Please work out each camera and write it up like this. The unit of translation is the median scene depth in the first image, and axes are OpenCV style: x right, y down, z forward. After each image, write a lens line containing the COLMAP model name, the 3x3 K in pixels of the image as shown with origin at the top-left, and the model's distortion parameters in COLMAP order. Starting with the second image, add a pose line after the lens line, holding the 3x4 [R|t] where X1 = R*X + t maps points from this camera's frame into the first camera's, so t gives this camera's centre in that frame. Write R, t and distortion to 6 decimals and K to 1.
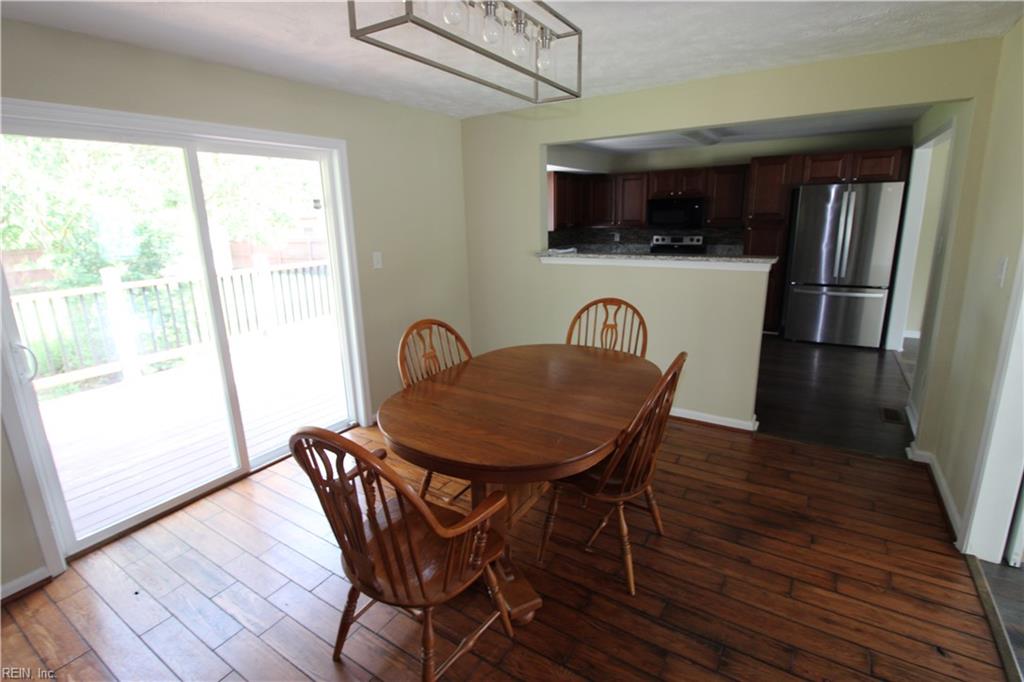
lens RADIAL K [[479.0, 0, 506.1], [0, 479.0, 329.7], [0, 0, 1]] dist [-0.003352, -0.010544]
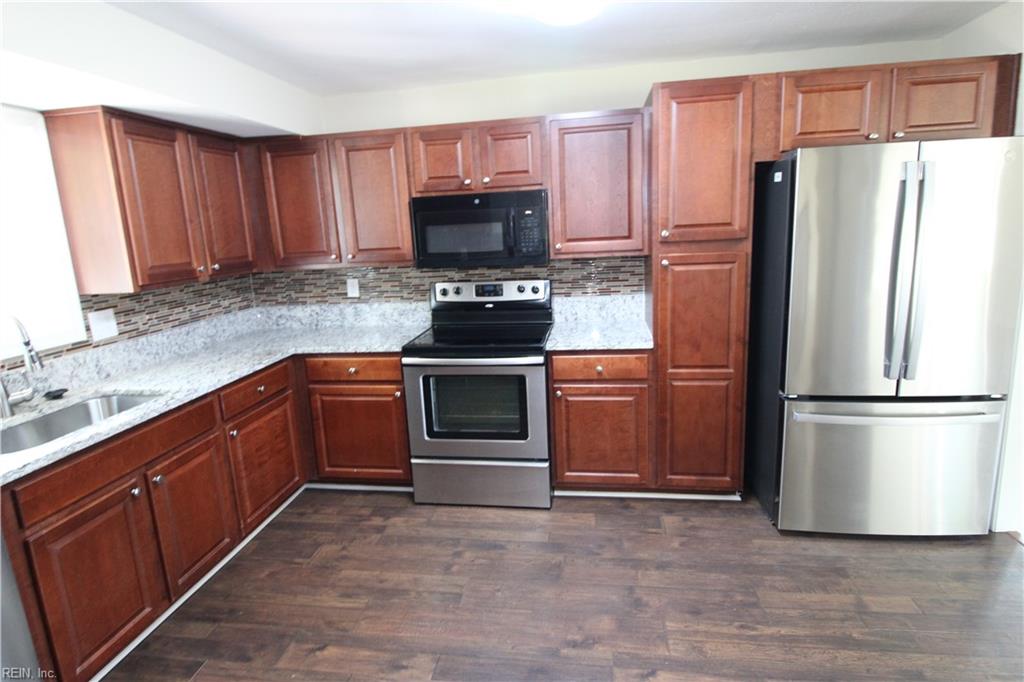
lens RADIAL K [[549.9, 0, 510.0], [0, 549.9, 329.8], [0, 0, 1]] dist [-0.000862, -0.001240]
pose [[0.910920, -0.094081, 0.401712, 0.171975], [0.117928, 0.992405, -0.034992, -0.132300], [-0.395369, 0.079248, 0.915097, 0.540571]]
